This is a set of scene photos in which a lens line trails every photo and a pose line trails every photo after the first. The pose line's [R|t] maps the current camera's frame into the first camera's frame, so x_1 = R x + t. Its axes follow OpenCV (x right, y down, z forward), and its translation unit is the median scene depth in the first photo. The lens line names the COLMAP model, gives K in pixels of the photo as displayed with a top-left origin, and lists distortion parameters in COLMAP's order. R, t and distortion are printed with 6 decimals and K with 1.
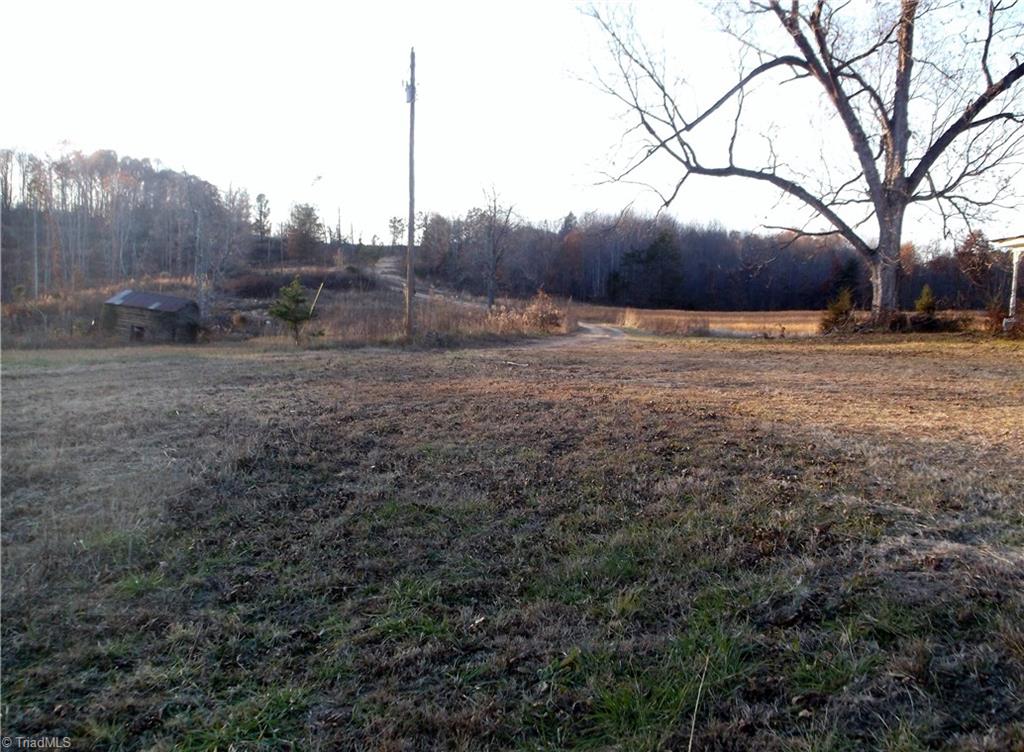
lens RADIAL K [[985.0, 0, 515.3], [0, 985.0, 374.8], [0, 0, 1]] dist [0.015682, -0.004352]
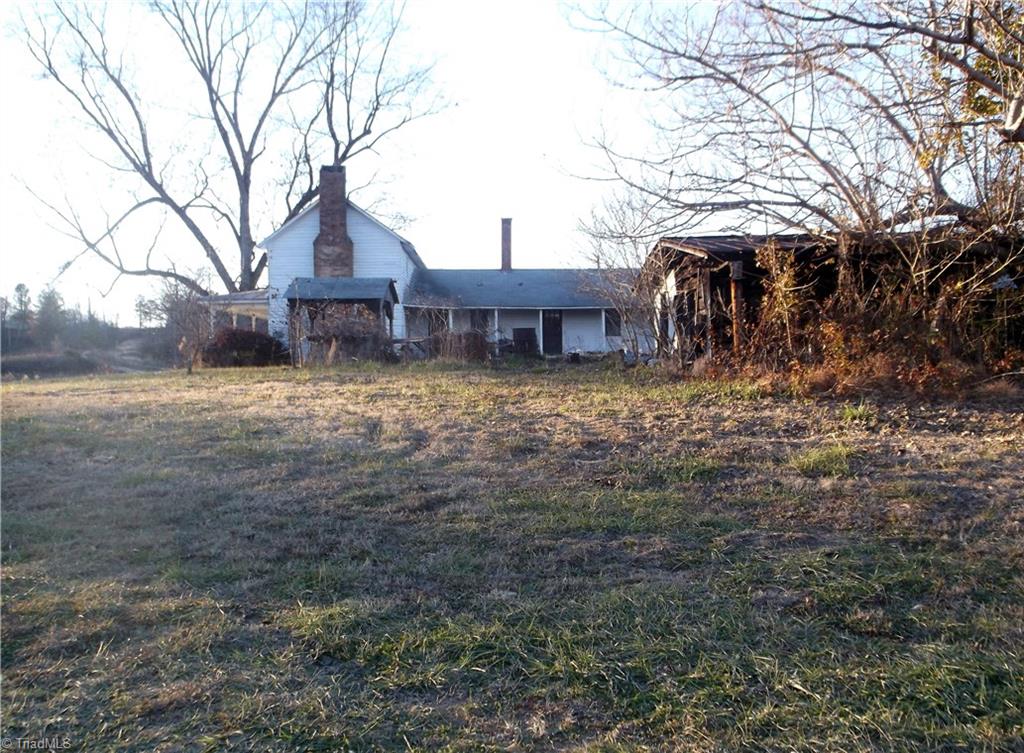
lens RADIAL K [[985.0, 0, 511.6], [0, 985.0, 375.0], [0, 0, 1]] dist [0.015682, -0.004352]
pose [[0.985171, -0.060641, 0.160500, 0.563982], [0.071618, 0.995408, -0.063507, 0.080792], [-0.155911, 0.074060, 0.984991, -0.548294]]
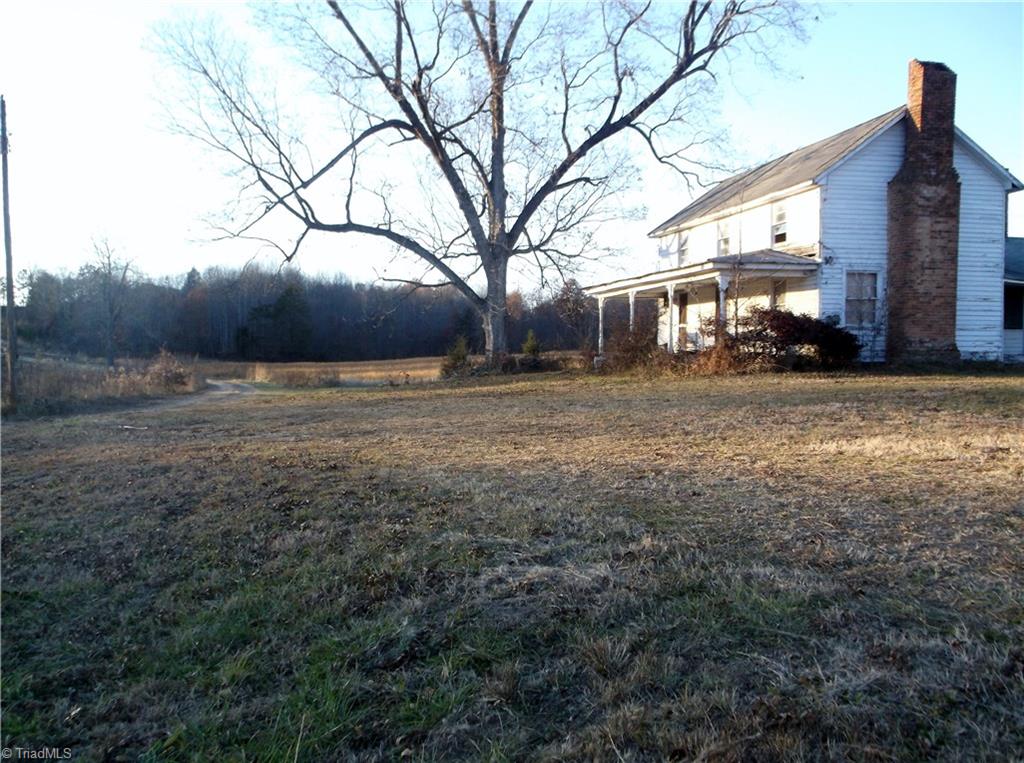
lens RADIAL K [[960.0, 0, 514.2], [0, 960.0, 382.6], [0, 0, 1]] dist [0.000152, 0.000732]
pose [[0.939902, -0.055015, 0.336983, 0.036557], [0.068065, 0.997315, -0.027026, -0.004287], [-0.334591, 0.048338, 0.941123, -0.002487]]
